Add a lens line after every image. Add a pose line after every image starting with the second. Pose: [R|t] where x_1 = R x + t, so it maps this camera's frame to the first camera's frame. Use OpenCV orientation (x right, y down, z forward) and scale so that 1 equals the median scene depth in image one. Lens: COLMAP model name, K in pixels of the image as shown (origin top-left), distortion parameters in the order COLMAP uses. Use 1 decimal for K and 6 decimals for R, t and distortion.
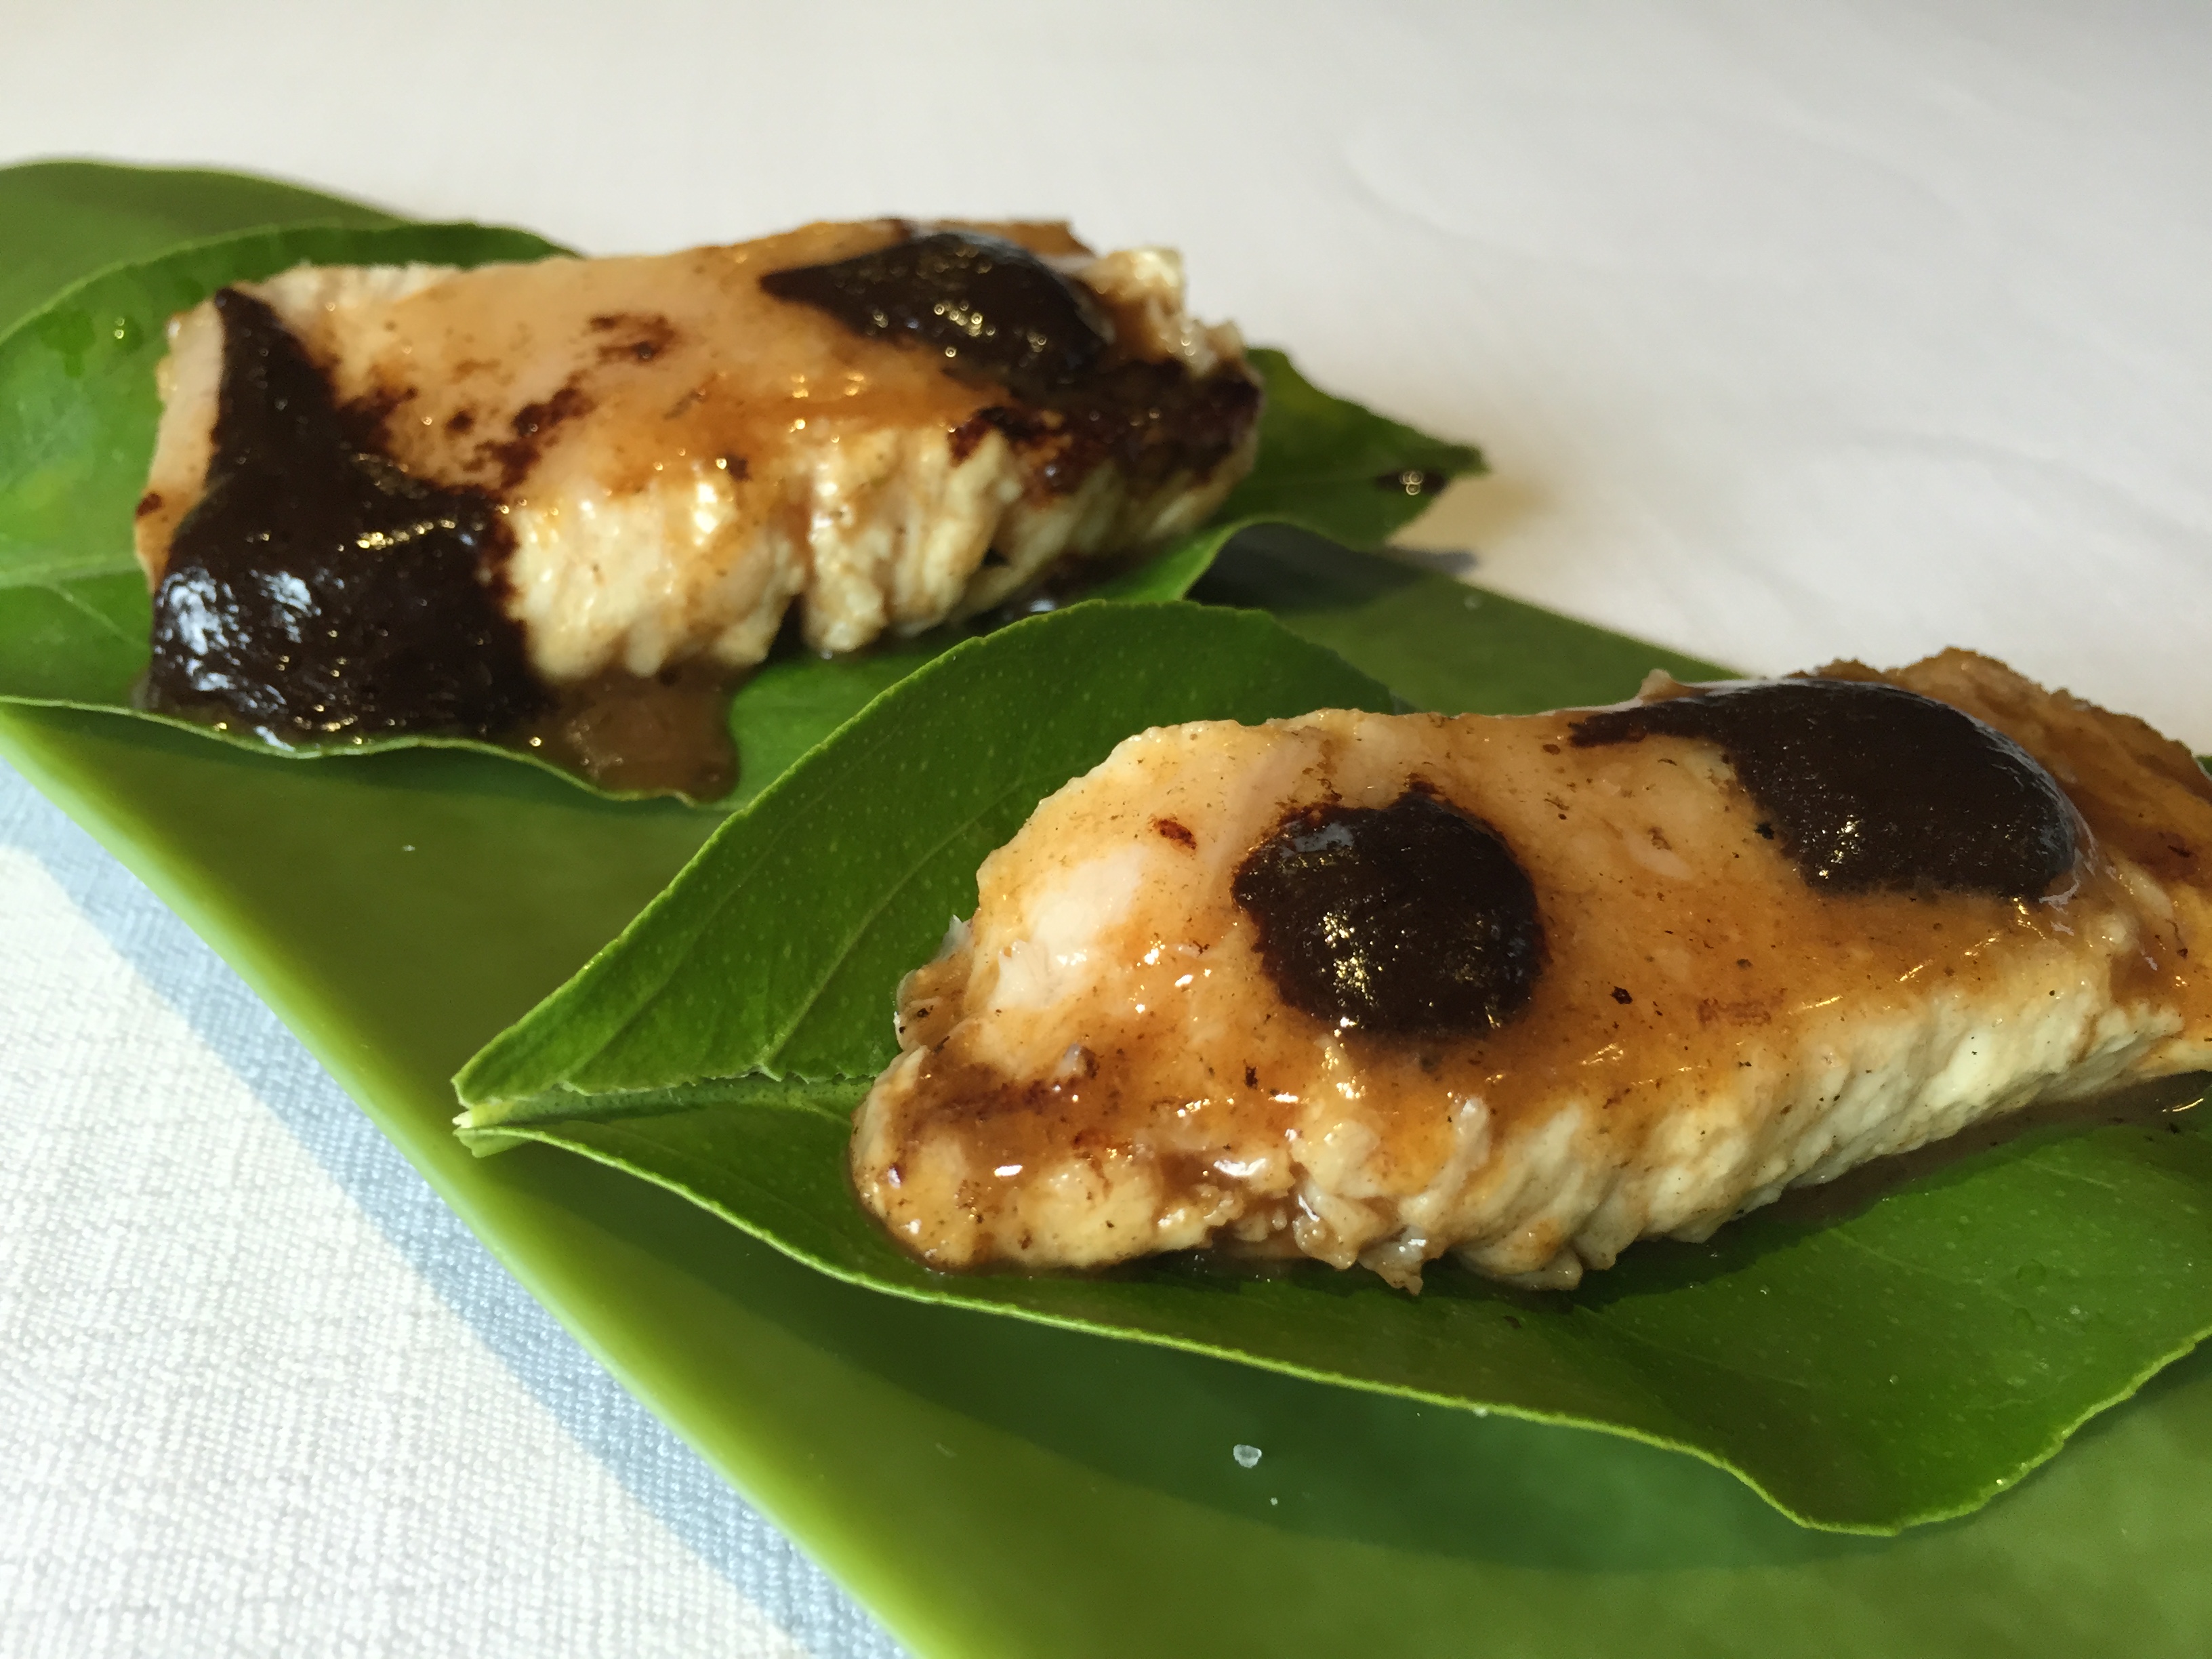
lens RADIAL K [[1988.1, 0, 1106.0], [0, 1988.1, 829.5], [0, 0, 1]] dist [0.068878, -0.146586]
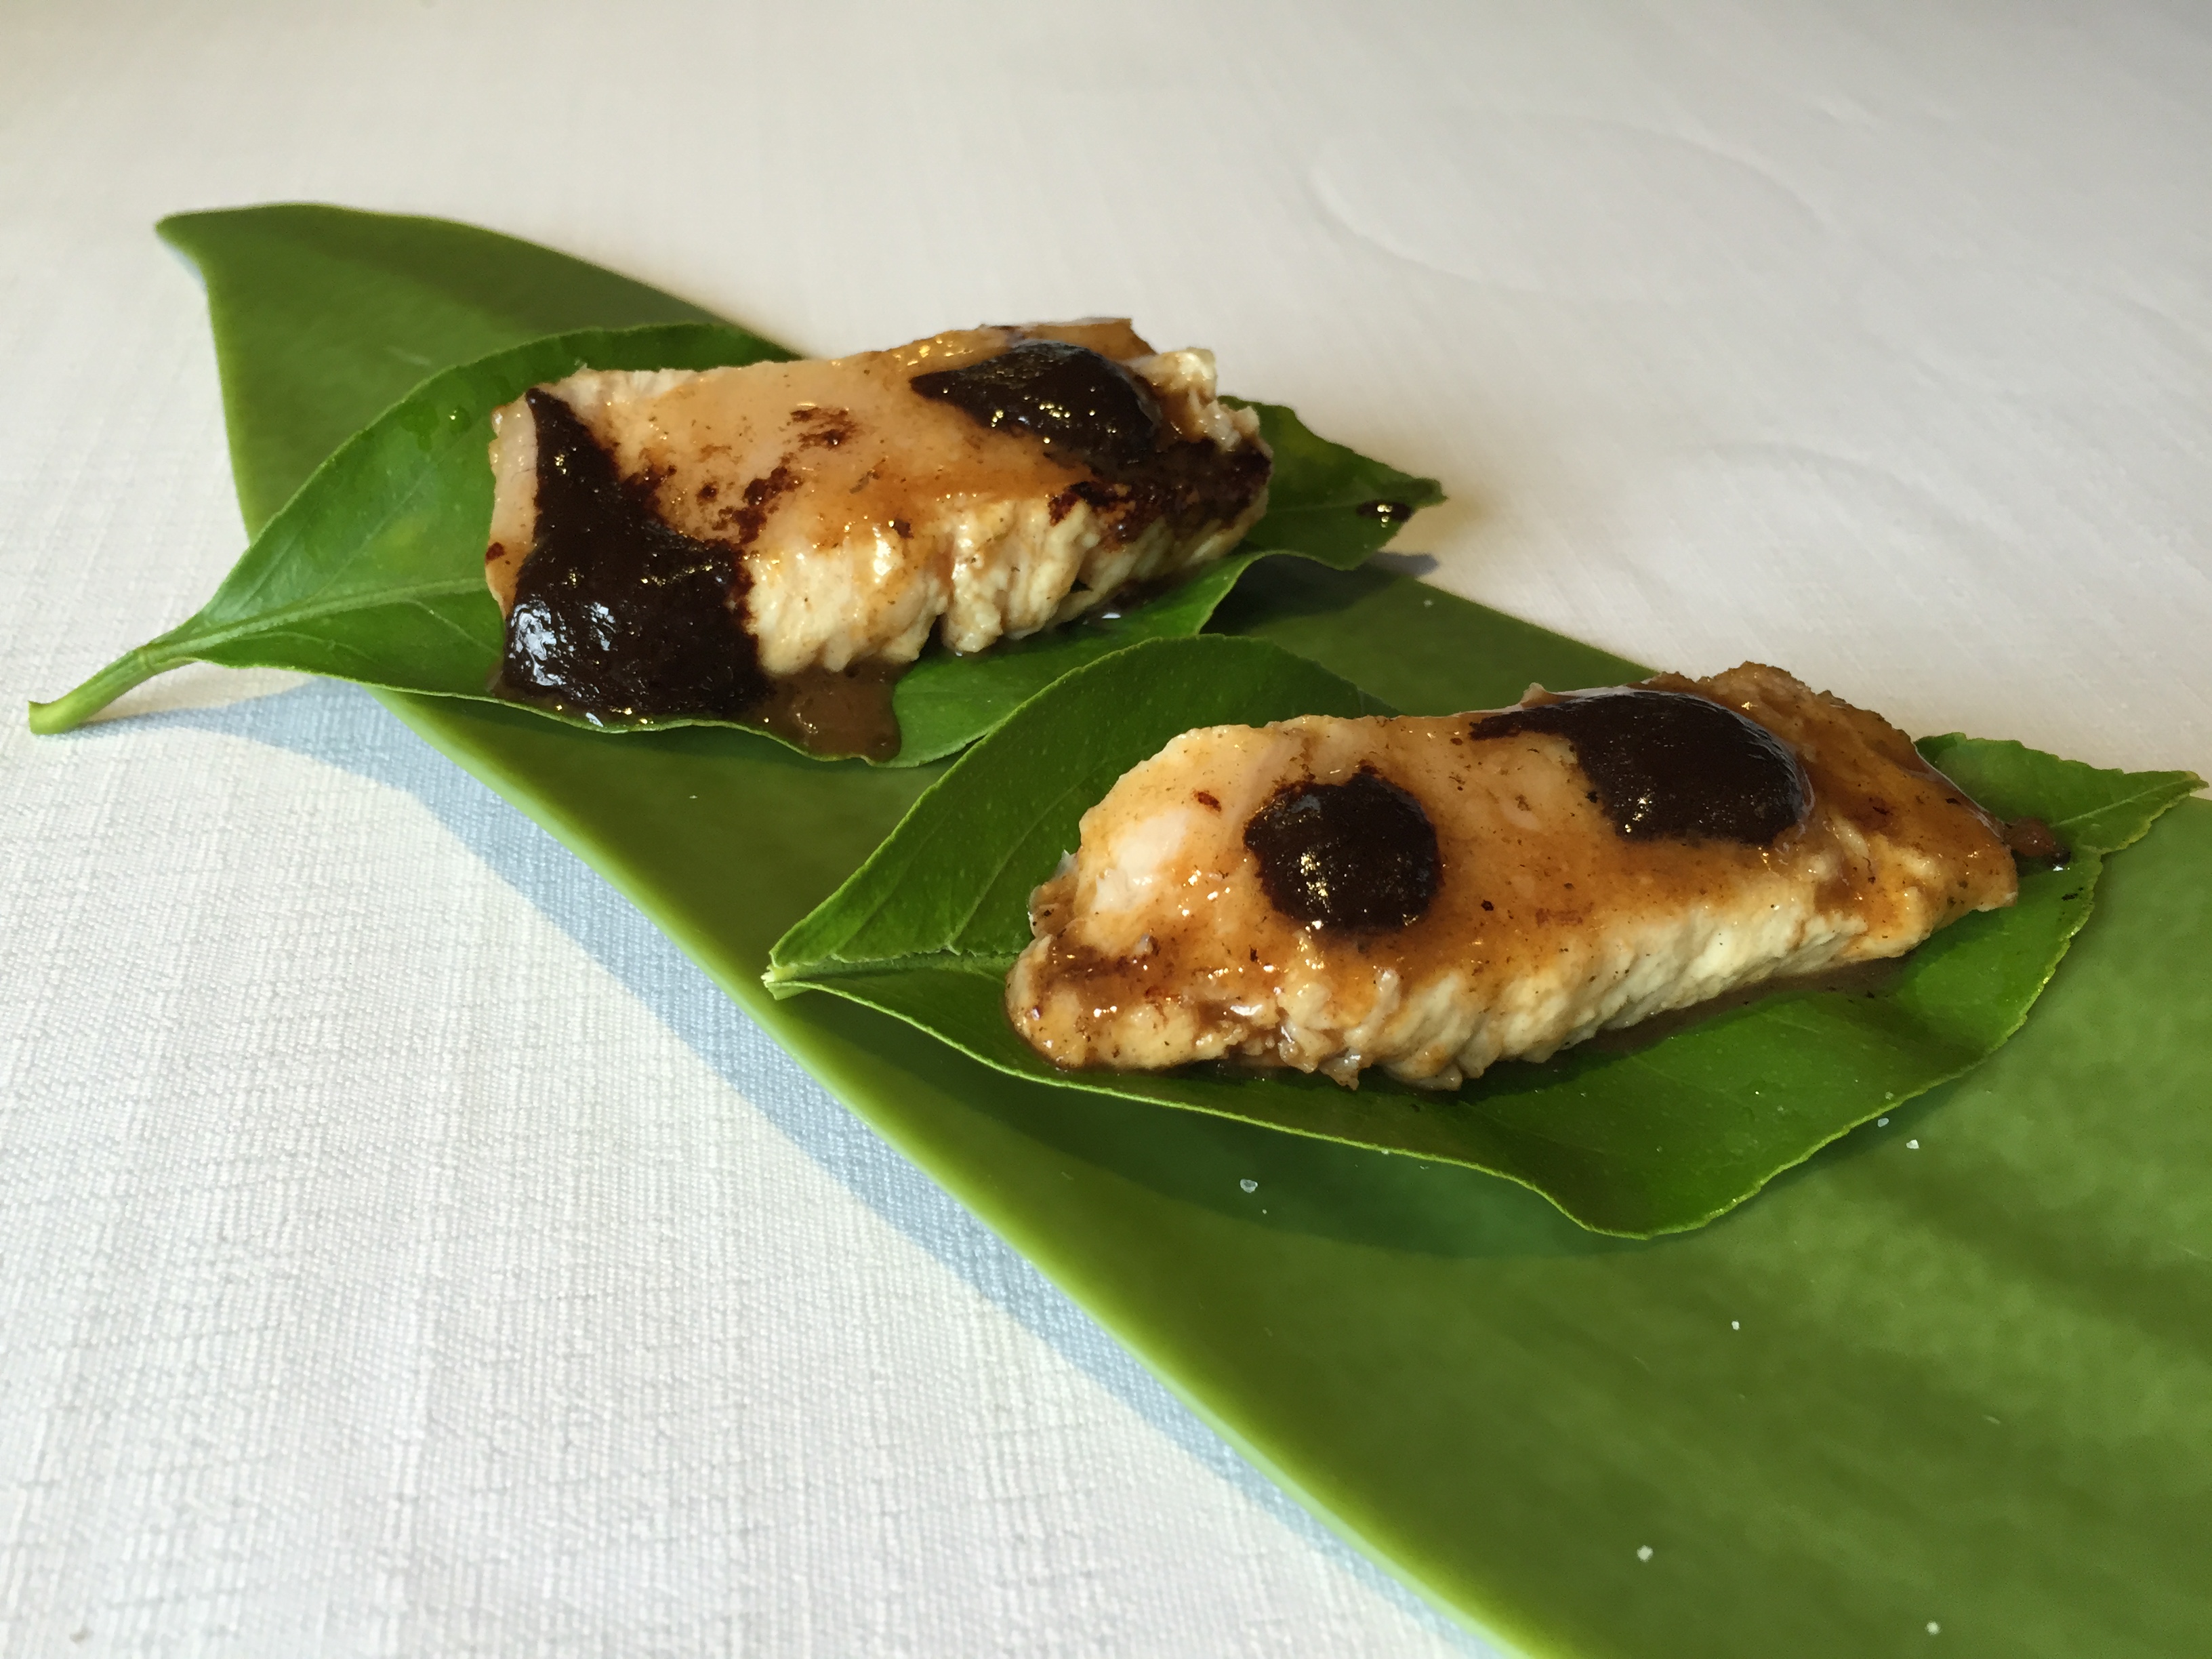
lens RADIAL K [[1866.6, 0, 1106.0], [0, 1866.6, 829.5], [0, 0, 1]] dist [0.073509, 0.000948]
pose [[0.999878, 0.008179, -0.013297, -0.024718], [-0.007375, 0.998206, 0.059414, -0.059410], [0.013760, -0.059308, 0.998145, -0.452199]]
